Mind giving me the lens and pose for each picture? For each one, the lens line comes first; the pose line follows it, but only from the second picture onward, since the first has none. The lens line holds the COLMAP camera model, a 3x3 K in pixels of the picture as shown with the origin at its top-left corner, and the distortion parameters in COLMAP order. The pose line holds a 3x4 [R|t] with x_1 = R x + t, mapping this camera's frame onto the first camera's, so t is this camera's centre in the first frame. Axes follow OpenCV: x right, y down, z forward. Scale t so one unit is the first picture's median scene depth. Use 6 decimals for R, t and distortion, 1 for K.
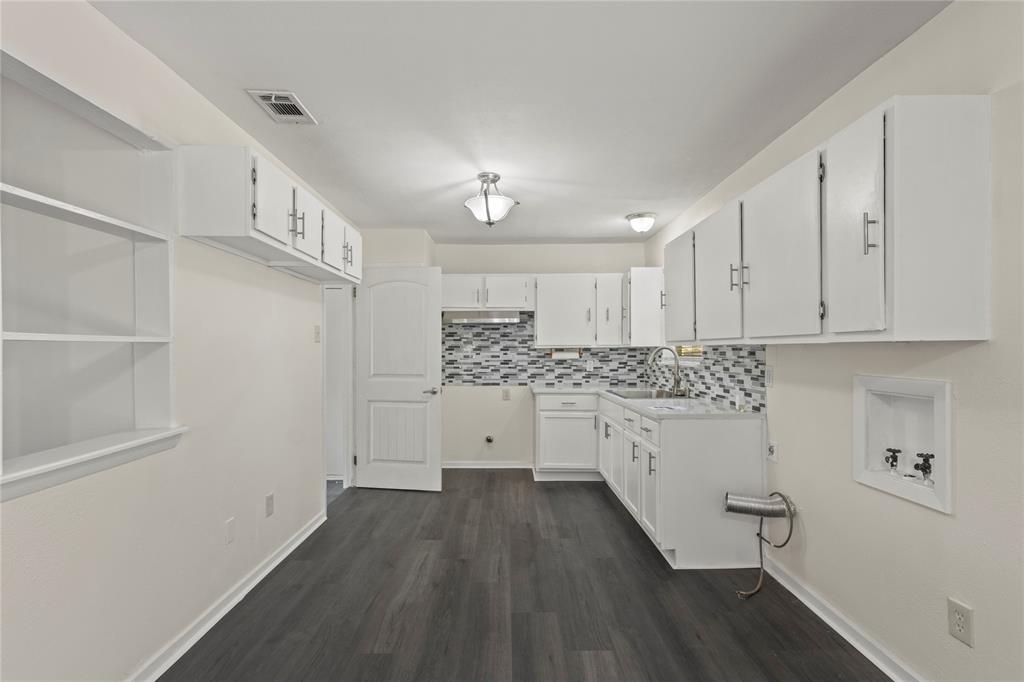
lens RADIAL K [[476.9, 0, 513.9], [0, 476.9, 356.2], [0, 0, 1]] dist [0.001840, 0.000446]
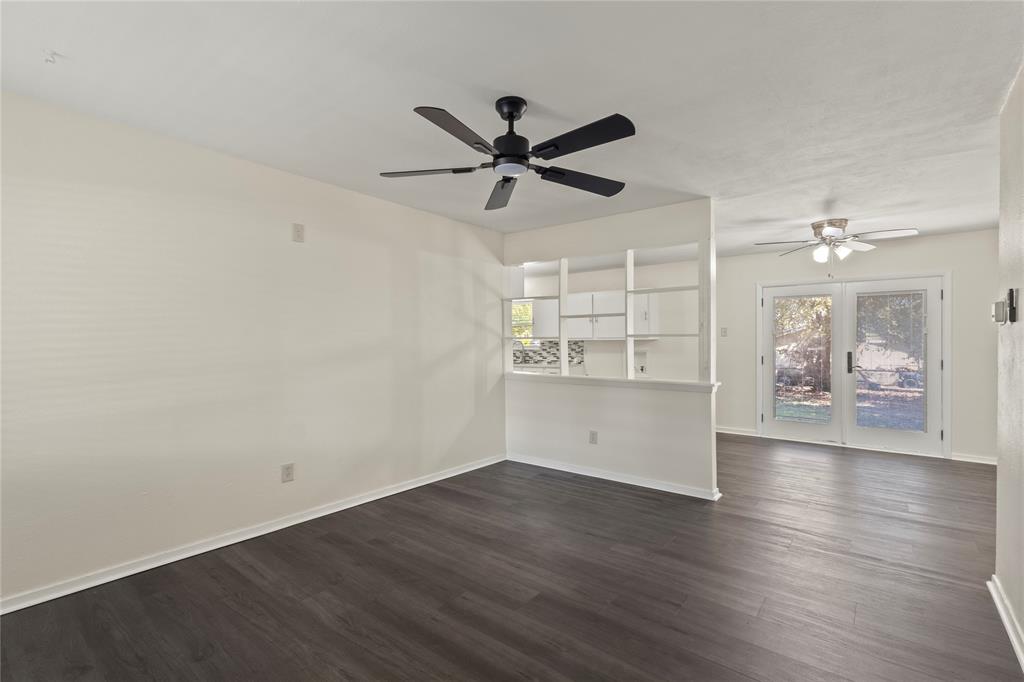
lens RADIAL K [[471.8, 0, 507.7], [0, 471.8, 343.6], [0, 0, 1]] dist [0.000879, 0.000125]
pose [[0.631201, -0.008871, 0.775569, -1.242746], [0.018949, 0.999812, -0.003986, -0.000599], [-0.775388, 0.017213, 0.631251, -0.283159]]
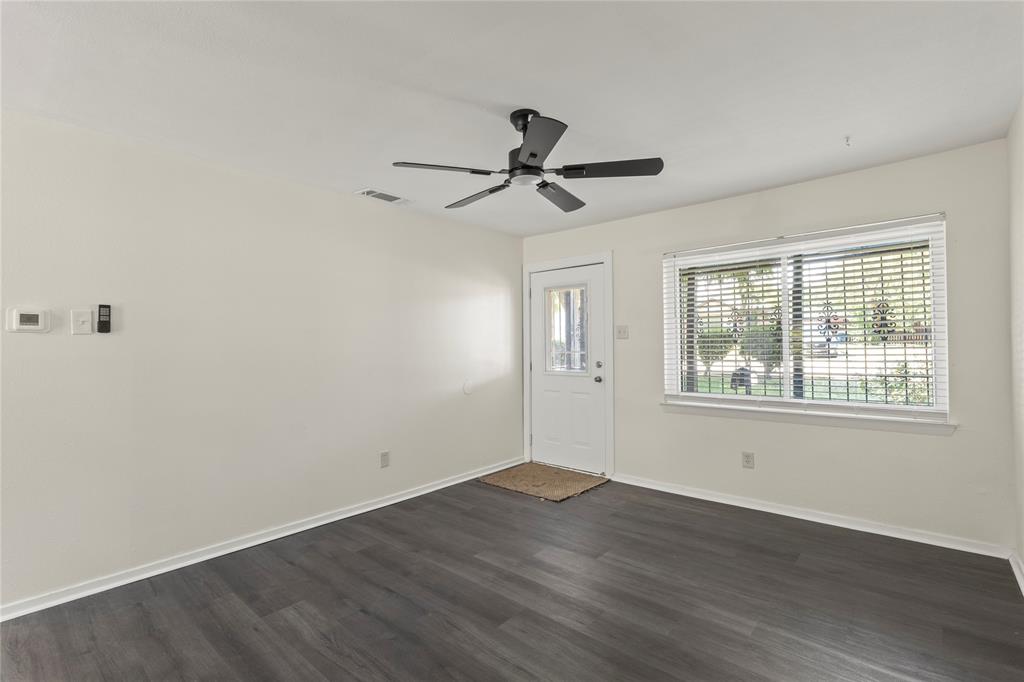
lens RADIAL K [[469.7, 0, 507.8], [0, 469.7, 349.2], [0, 0, 1]] dist [-0.014330, -0.000184]
pose [[-0.668258, 0.008672, -0.743879, -0.448779], [-0.005385, 0.999849, 0.016494, -0.008164], [0.743910, 0.015028, -0.668111, 0.362121]]
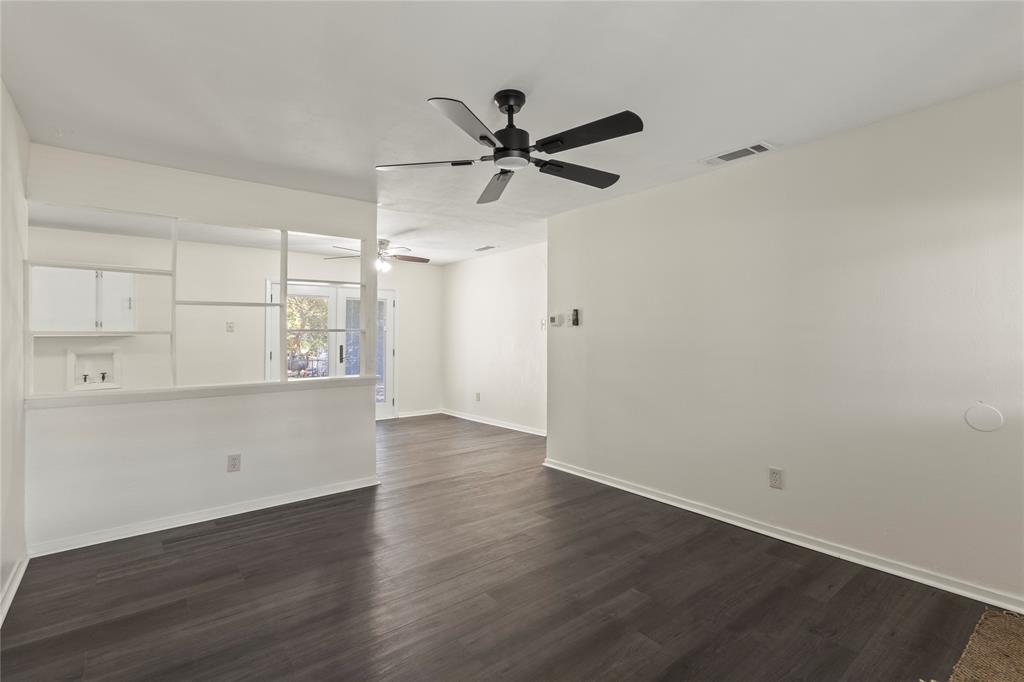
lens RADIAL K [[480.6, 0, 509.1], [0, 480.6, 324.4], [0, 0, 1]] dist [0.025261, -0.000292]
pose [[-0.615911, 0.015690, 0.787660, -1.253312], [0.017259, 0.999830, -0.006421, -0.014747], [-0.787627, 0.009640, -0.616077, 0.353348]]
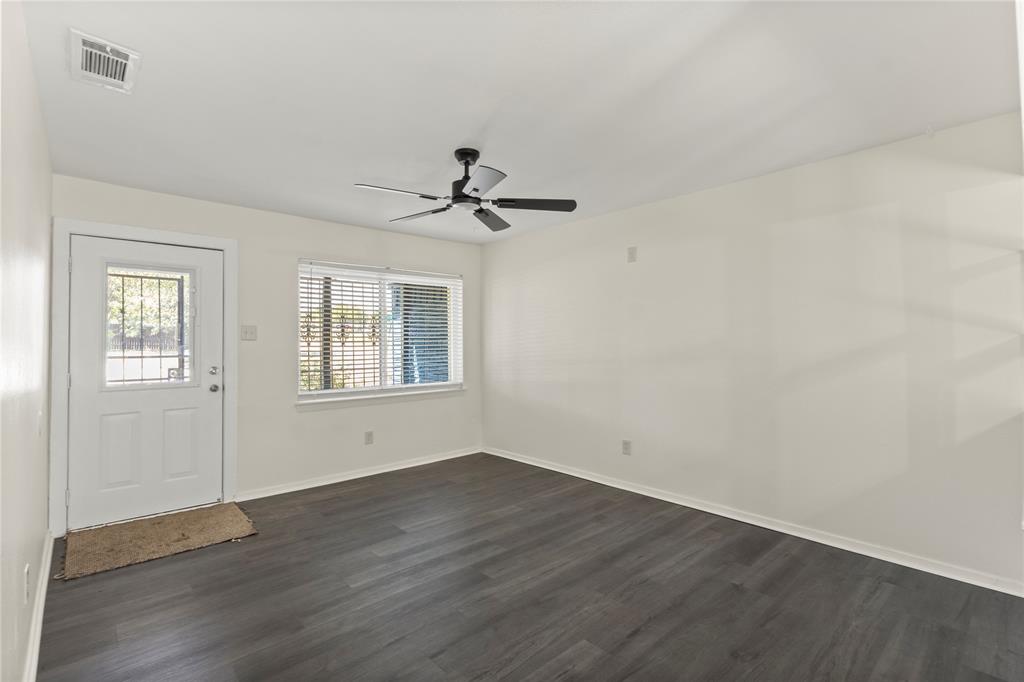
lens RADIAL K [[474.7, 0, 509.0], [0, 474.7, 334.8], [0, 0, 1]] dist [-0.001428, -0.000419]
pose [[0.660675, -0.020921, -0.750380, -0.334387], [-0.004225, 0.999492, -0.031586, 0.001034], [0.750660, 0.024038, 0.660251, -0.344283]]
